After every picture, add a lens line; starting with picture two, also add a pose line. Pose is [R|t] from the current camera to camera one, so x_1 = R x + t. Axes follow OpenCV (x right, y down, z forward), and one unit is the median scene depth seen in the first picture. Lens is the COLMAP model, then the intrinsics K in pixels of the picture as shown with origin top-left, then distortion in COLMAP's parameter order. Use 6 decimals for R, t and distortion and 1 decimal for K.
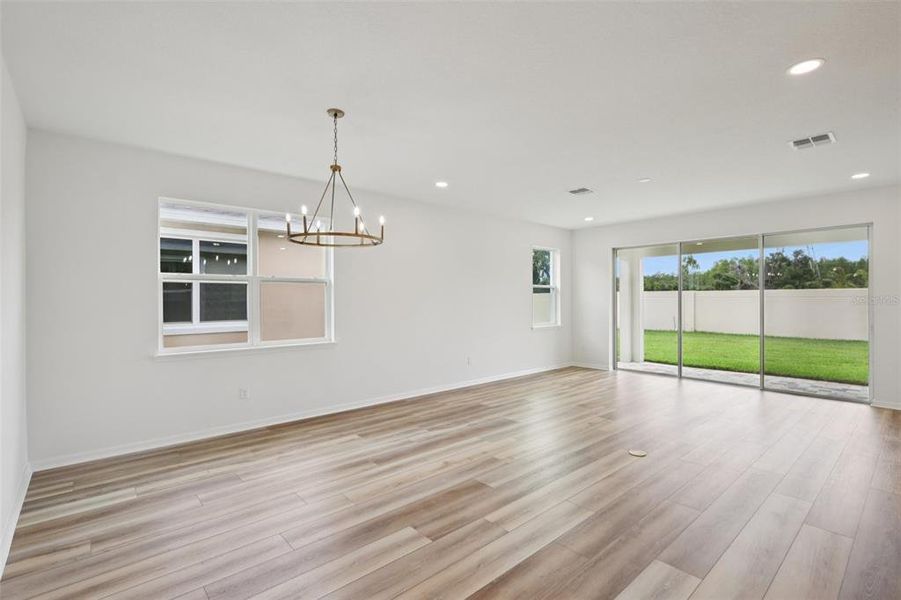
lens RADIAL K [[418.8, 0, 448.3], [0, 418.8, 300.3], [0, 0, 1]] dist [0.000930, 0.000229]
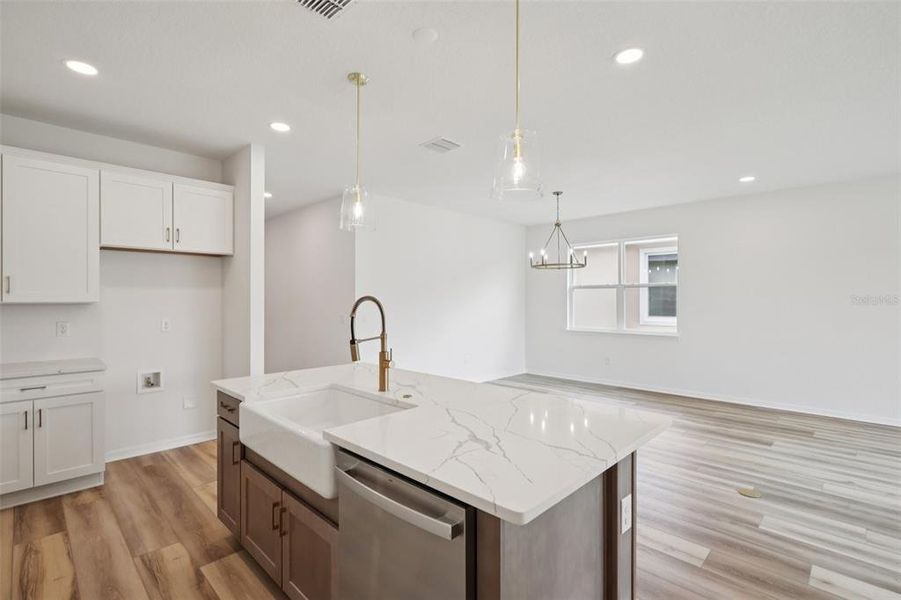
lens RADIAL K [[418.8, 0, 451.6], [0, 418.8, 299.7], [0, 0, 1]] dist [0.000930, 0.000229]
pose [[0.079657, 0.004477, -0.996812, 0.724955], [-0.003926, 0.999984, 0.004178, -0.005484], [0.996815, 0.003581, 0.079674, 0.217405]]
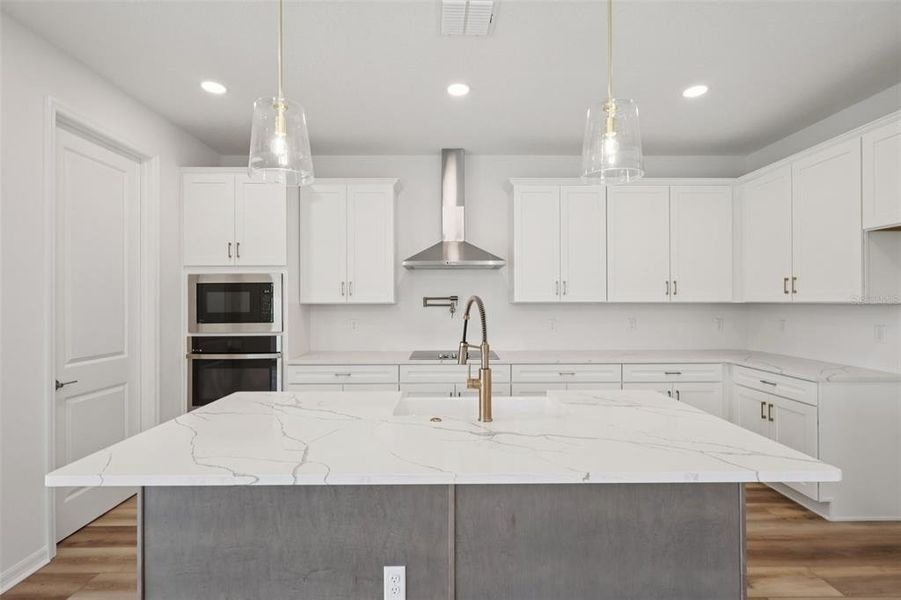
lens RADIAL K [[418.8, 0, 451.7], [0, 418.8, 299.8], [0, 0, 1]] dist [0.000930, 0.000229]
pose [[-0.757191, 0.009192, 0.653129, 0.196106], [0.009449, 0.999950, -0.003118, -0.003771], [-0.653126, 0.003811, -0.757240, 0.408155]]
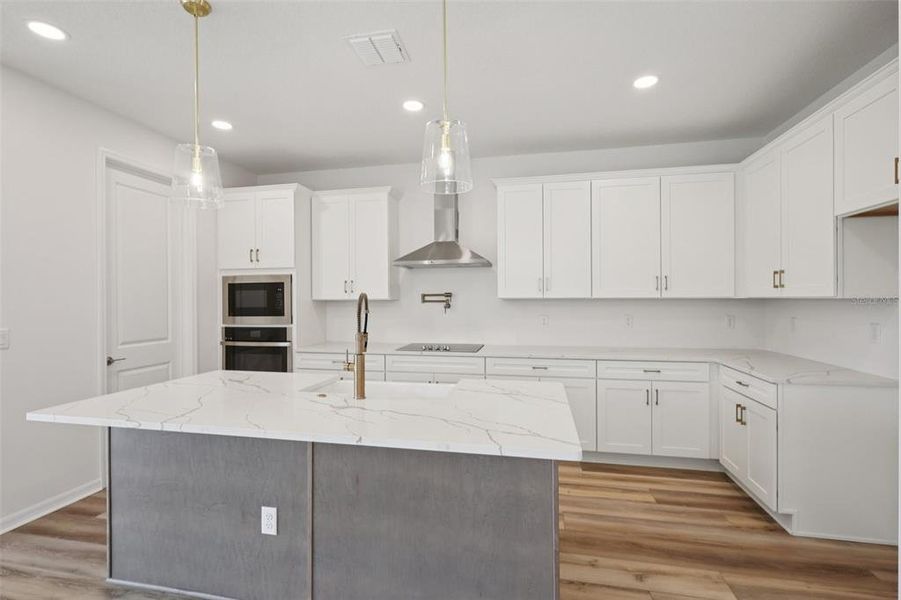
lens RADIAL K [[418.8, 0, 451.1], [0, 418.8, 299.1], [0, 0, 1]] dist [0.000930, 0.000229]
pose [[-0.593437, 0.006429, 0.804855, 0.058056], [0.012179, 0.999925, 0.000992, -0.001687], [-0.804789, 0.010391, -0.593471, 0.322707]]
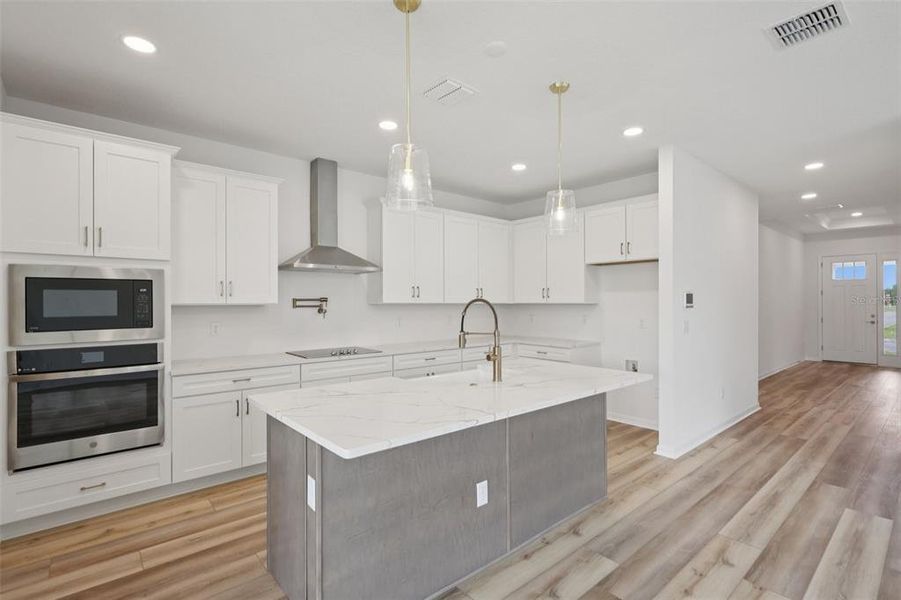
lens RADIAL K [[418.8, 0, 448.6], [0, 418.8, 303.8], [0, 0, 1]] dist [0.000930, 0.000229]
pose [[-0.999743, 0.006835, 0.021601, 0.394754], [0.007000, 0.999947, 0.007535, -0.005169], [-0.021548, 0.007684, -0.999738, 0.597337]]
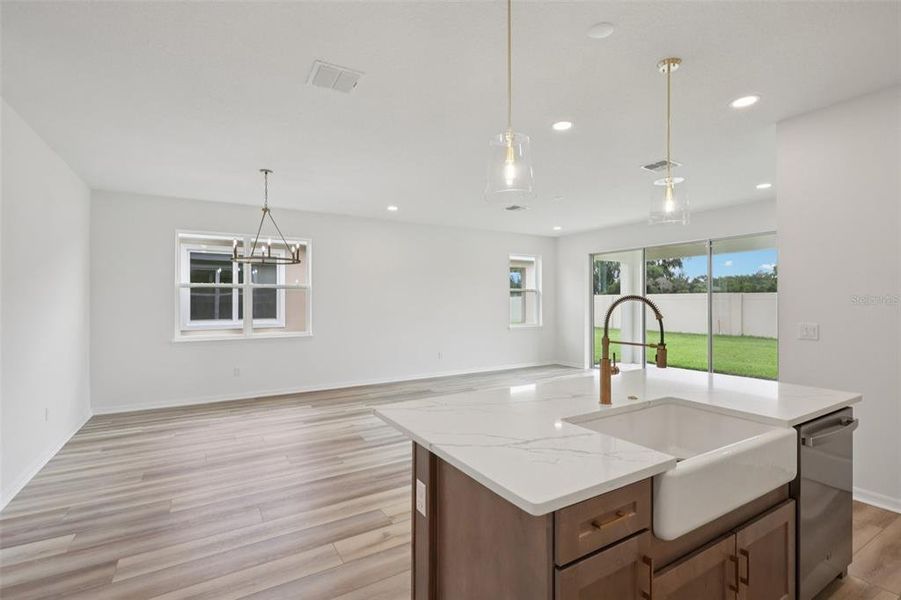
lens RADIAL K [[418.8, 0, 446.9], [0, 418.8, 299.5], [0, 0, 1]] dist [0.000930, 0.000229]
pose [[0.982577, 0.000095, -0.185856, 0.305421], [-0.001325, 0.999978, -0.006493, -0.001426], [0.185851, 0.006626, 0.982556, -0.143486]]
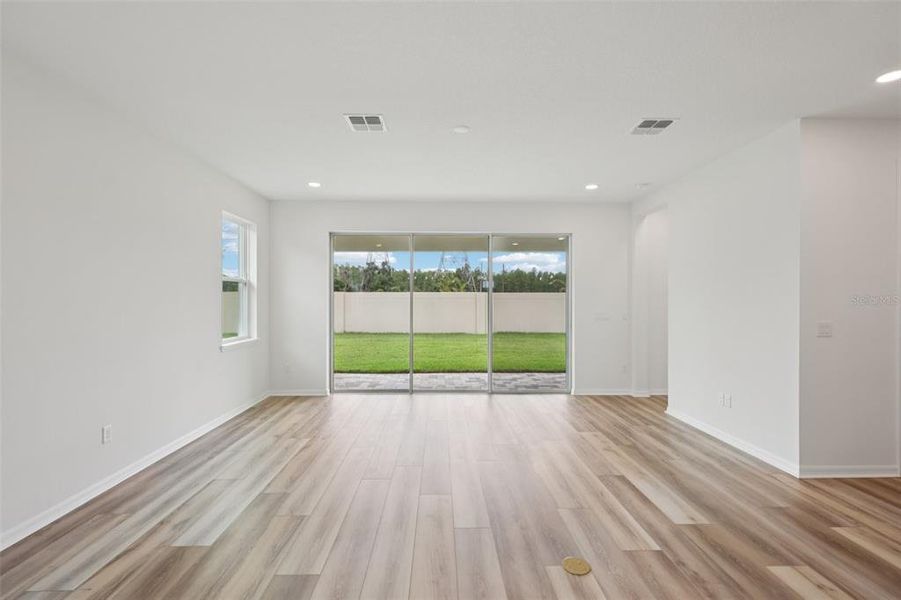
lens RADIAL K [[418.8, 0, 447.0], [0, 418.8, 301.4], [0, 0, 1]] dist [0.000930, 0.000229]
pose [[0.642043, 0.000600, 0.766669, -0.065152], [-0.001037, 0.999999, 0.000085, -0.001054], [-0.766668, -0.000850, 0.642043, 0.458636]]
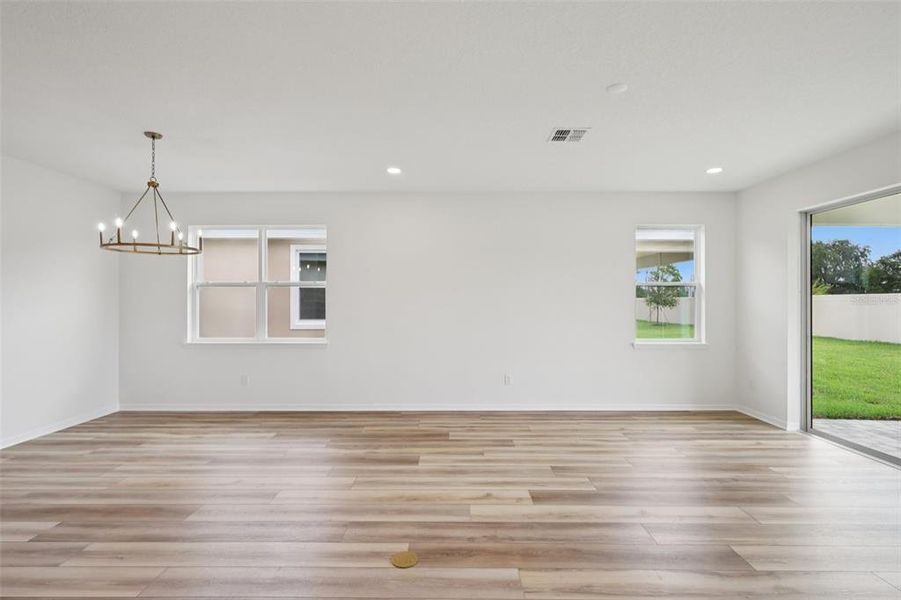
lens RADIAL K [[418.8, 0, 447.3], [0, 418.8, 299.6], [0, 0, 1]] dist [0.000930, 0.000229]
pose [[0.745795, 0.000851, -0.666176, 0.538245], [-0.005088, 0.999977, -0.004420, -0.004203], [0.666157, 0.006686, 0.745782, 0.353137]]
